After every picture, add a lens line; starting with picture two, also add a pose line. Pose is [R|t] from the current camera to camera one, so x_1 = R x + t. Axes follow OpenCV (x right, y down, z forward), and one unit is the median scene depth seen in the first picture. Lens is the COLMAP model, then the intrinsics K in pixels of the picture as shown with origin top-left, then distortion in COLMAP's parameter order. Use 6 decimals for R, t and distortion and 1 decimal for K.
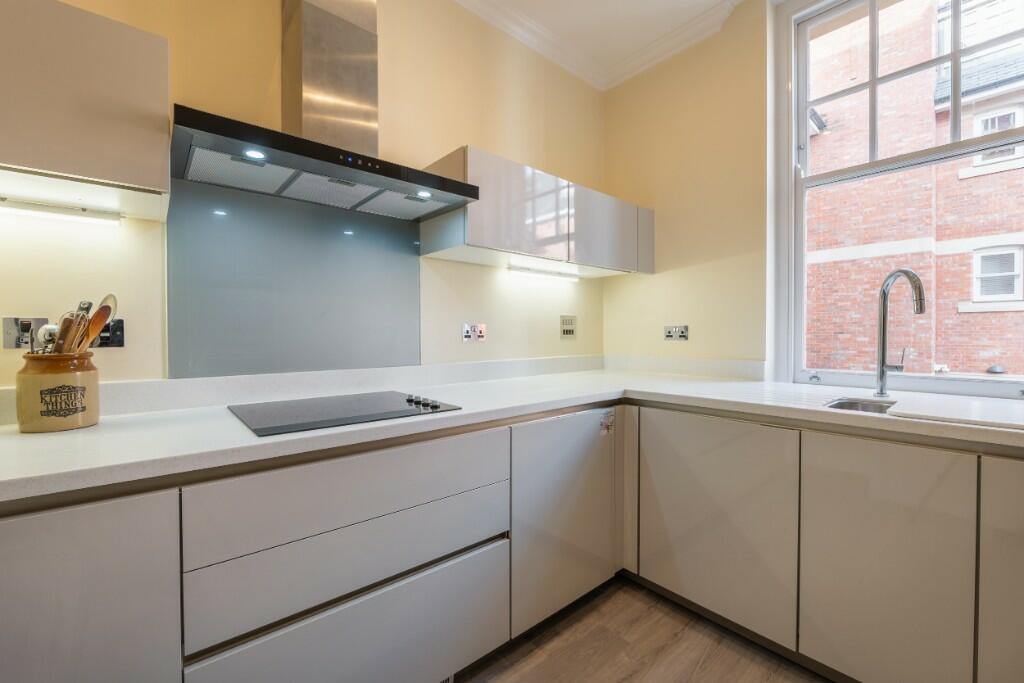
lens RADIAL K [[436.1, 0, 516.5], [0, 436.1, 339.4], [0, 0, 1]] dist [-0.015229, 0.001184]
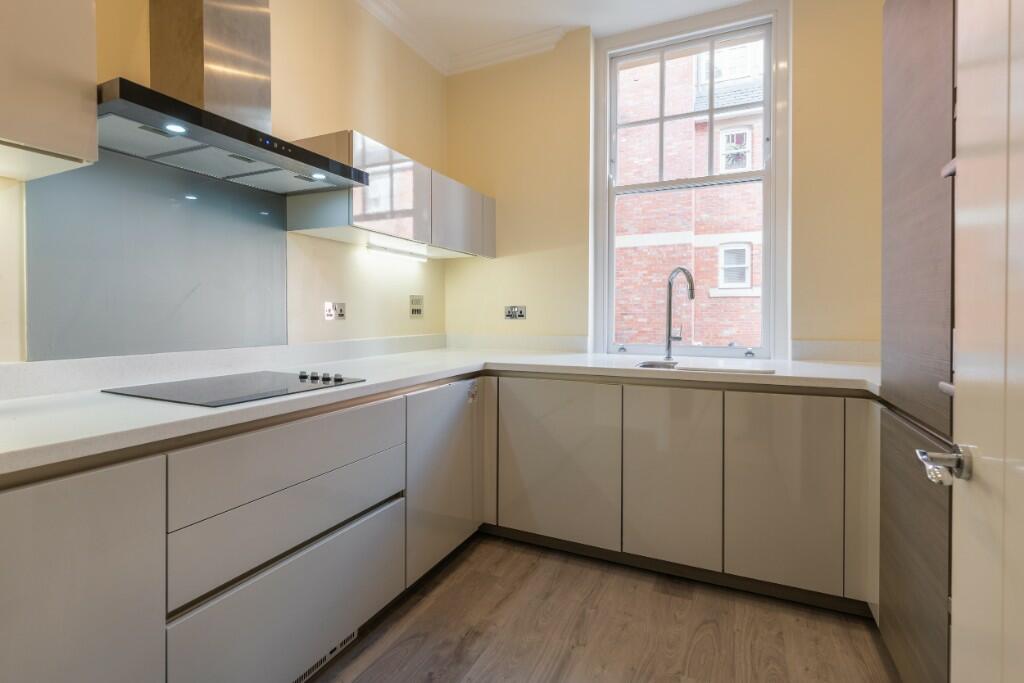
lens RADIAL K [[488.6, 0, 509.2], [0, 488.6, 320.1], [0, 0, 1]] dist [0.002571, 0.000095]
pose [[0.917002, -0.000821, 0.398881, -0.201029], [0.001178, 0.999999, -0.000650, 0.006610], [-0.398880, 0.001066, 0.917003, -0.186285]]
